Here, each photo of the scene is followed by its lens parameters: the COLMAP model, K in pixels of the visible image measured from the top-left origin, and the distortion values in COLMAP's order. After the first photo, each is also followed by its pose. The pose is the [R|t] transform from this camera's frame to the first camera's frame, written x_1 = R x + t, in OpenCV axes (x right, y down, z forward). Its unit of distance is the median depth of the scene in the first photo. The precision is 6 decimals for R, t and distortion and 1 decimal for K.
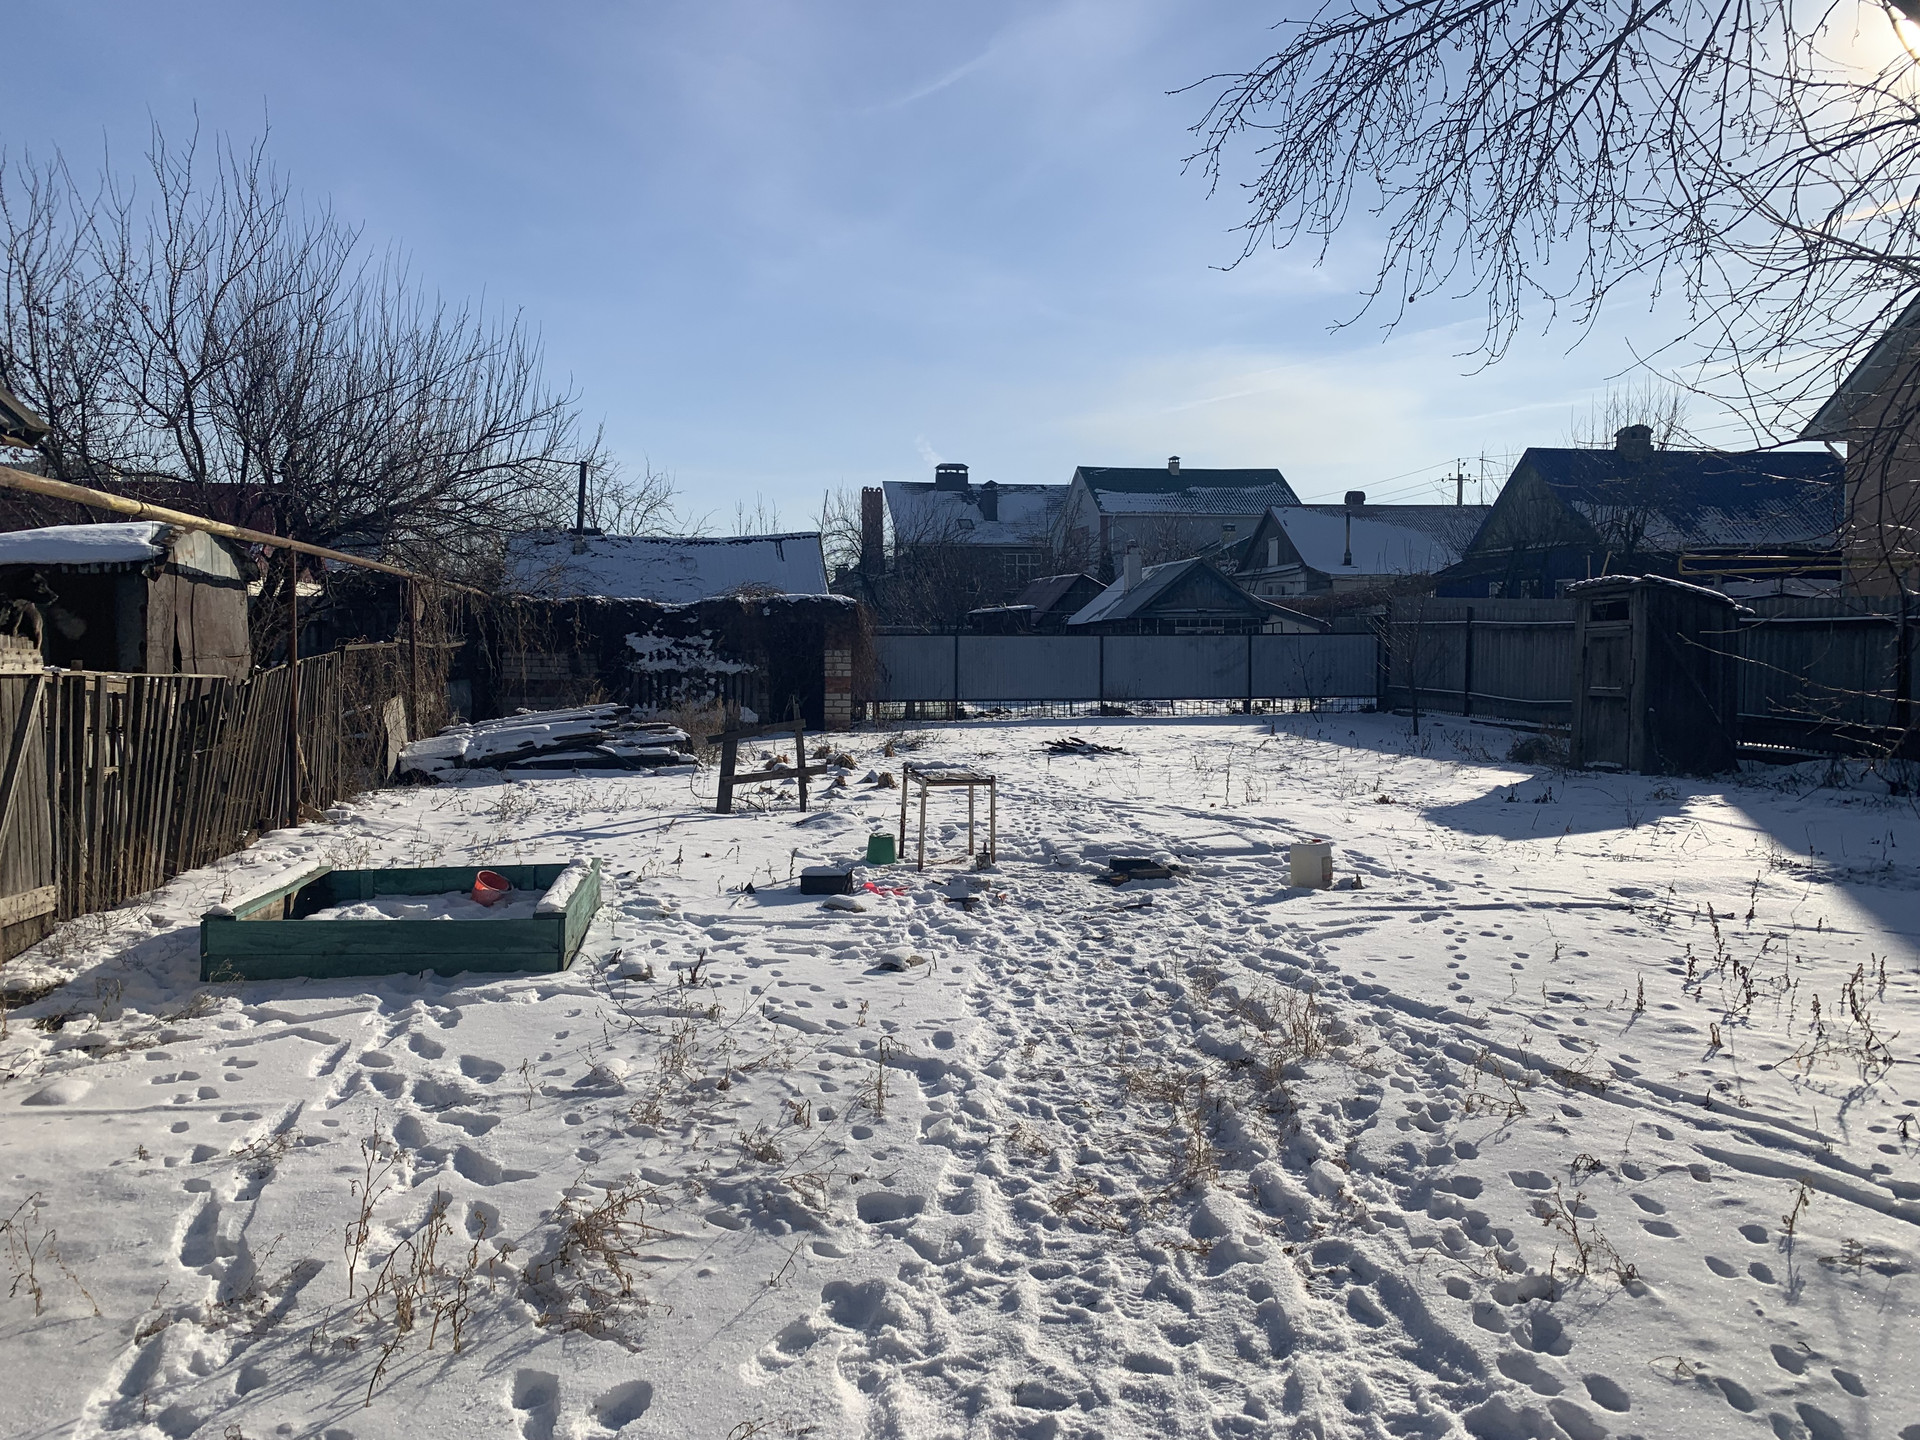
lens RADIAL K [[1435.2, 0, 961.1], [0, 1435.2, 722.4], [0, 0, 1]] dist [0.008983, 0.000276]
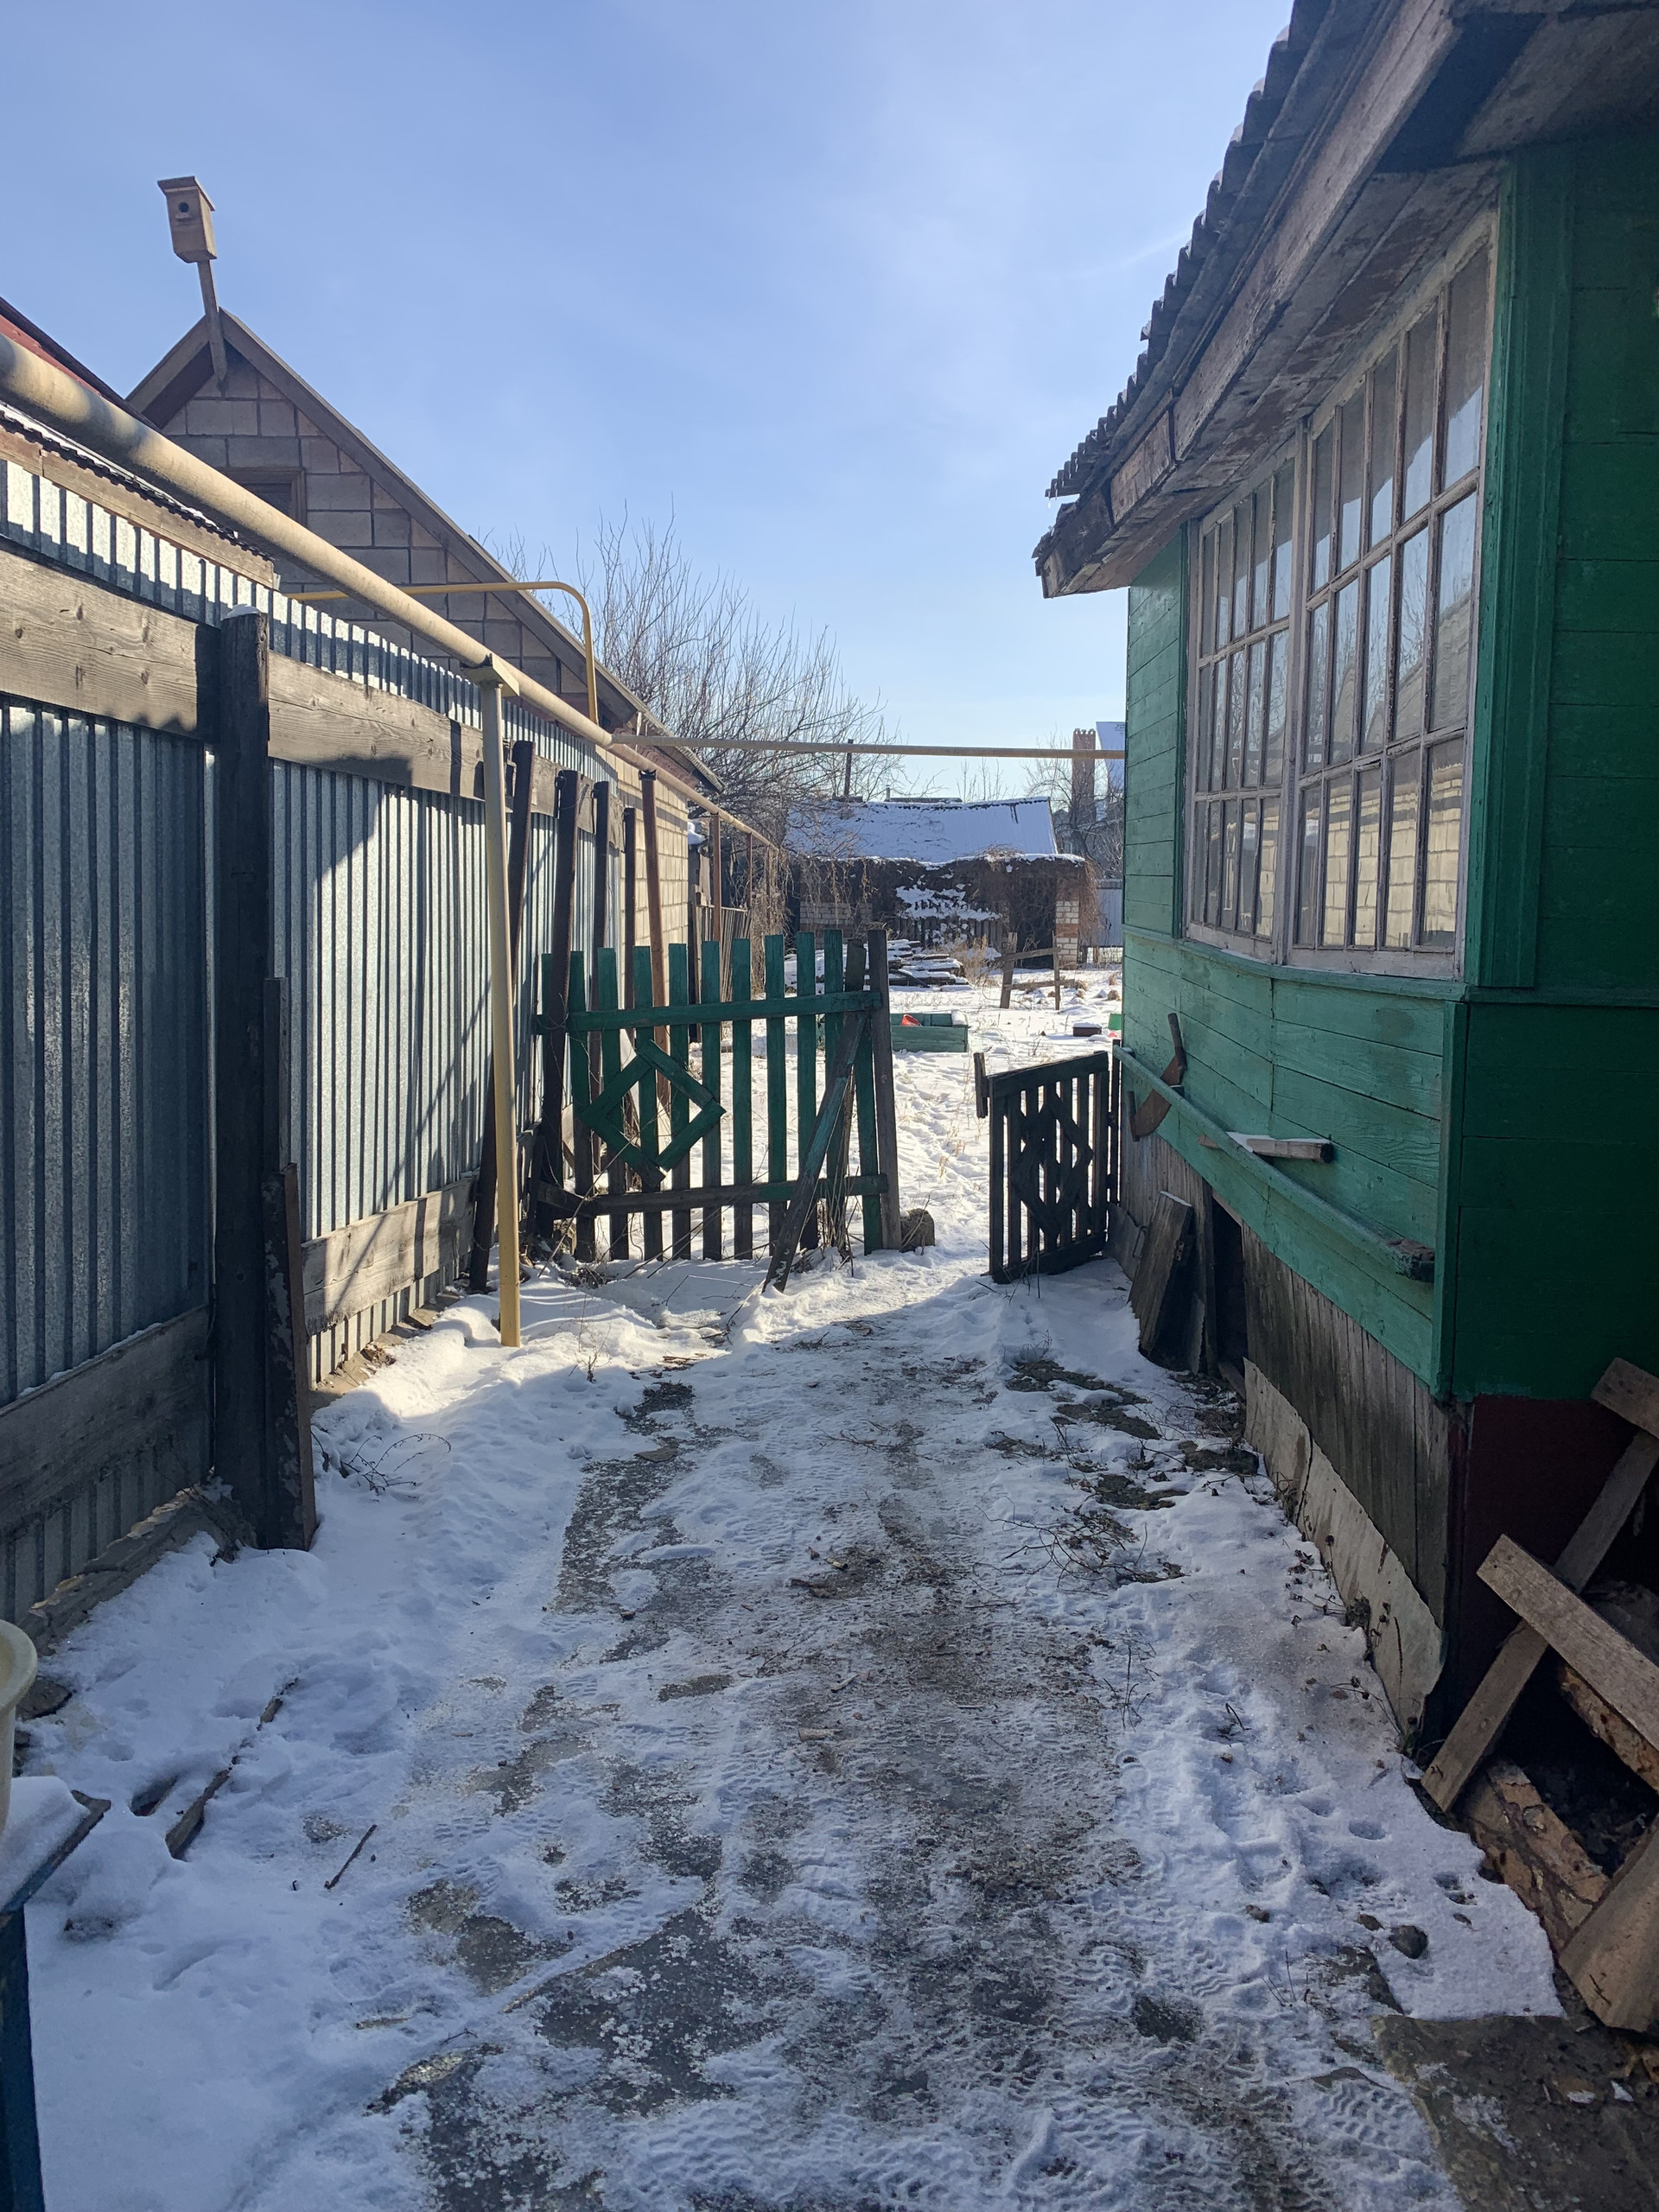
lens RADIAL K [[1653.4, 0, 827.0], [0, 1653.4, 1107.5], [0, 0, 1]] dist [0.008983, 0.000276]
pose [[0.978690, 0.030129, -0.203121, 0.002628], [-0.015687, 0.997257, 0.072338, 0.025046], [0.204743, -0.067611, 0.976478, -0.410664]]
